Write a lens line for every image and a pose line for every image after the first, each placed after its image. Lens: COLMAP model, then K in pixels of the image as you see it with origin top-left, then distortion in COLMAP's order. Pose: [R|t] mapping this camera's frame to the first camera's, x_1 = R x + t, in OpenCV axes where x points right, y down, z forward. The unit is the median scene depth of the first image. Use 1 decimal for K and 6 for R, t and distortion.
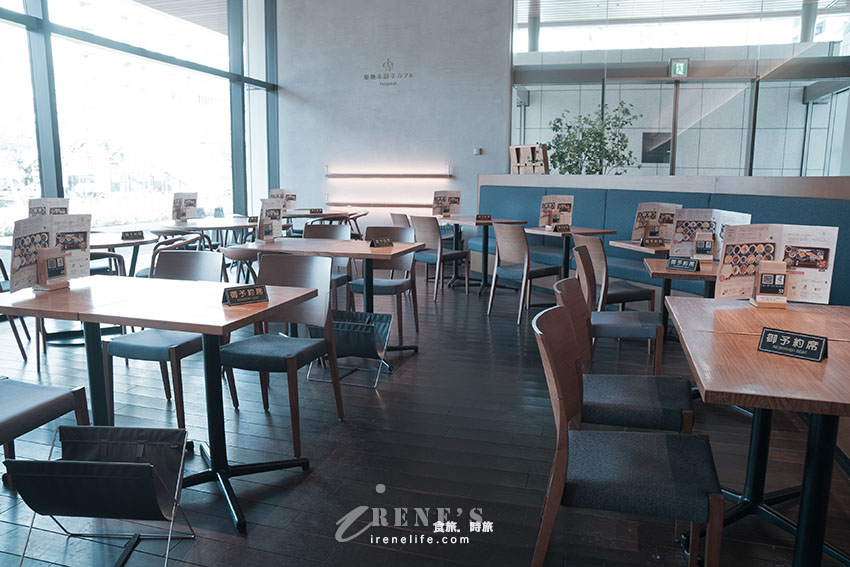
lens RADIAL K [[600.3, 0, 425.0], [0, 600.3, 283.5], [0, 0, 1]] dist [-0.140660, 0.086942]
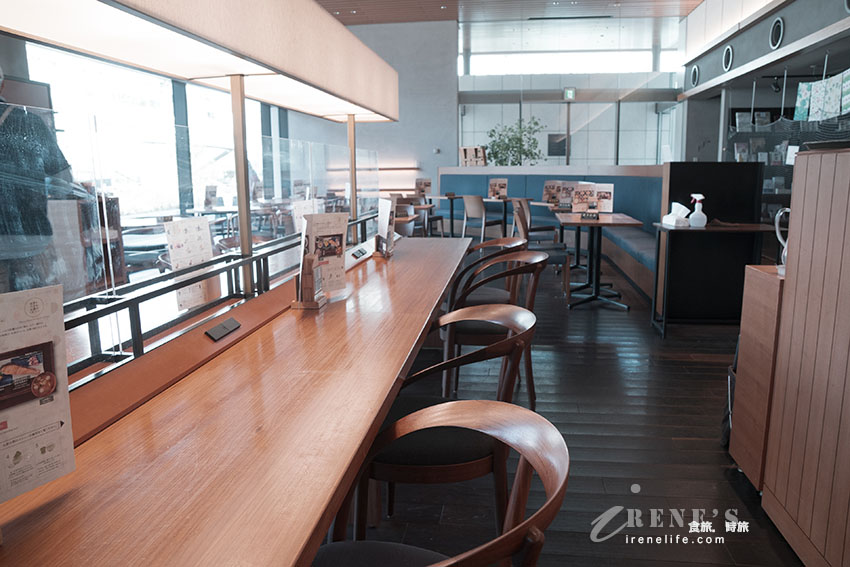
lens RADIAL K [[600.3, 0, 425.0], [0, 600.3, 283.5], [0, 0, 1]] dist [-0.140660, 0.086942]
pose [[0.989711, -0.042765, 0.136537, -0.166161], [0.041045, 0.999039, 0.015391, 0.083654], [-0.137064, -0.009629, 0.990515, -0.476863]]
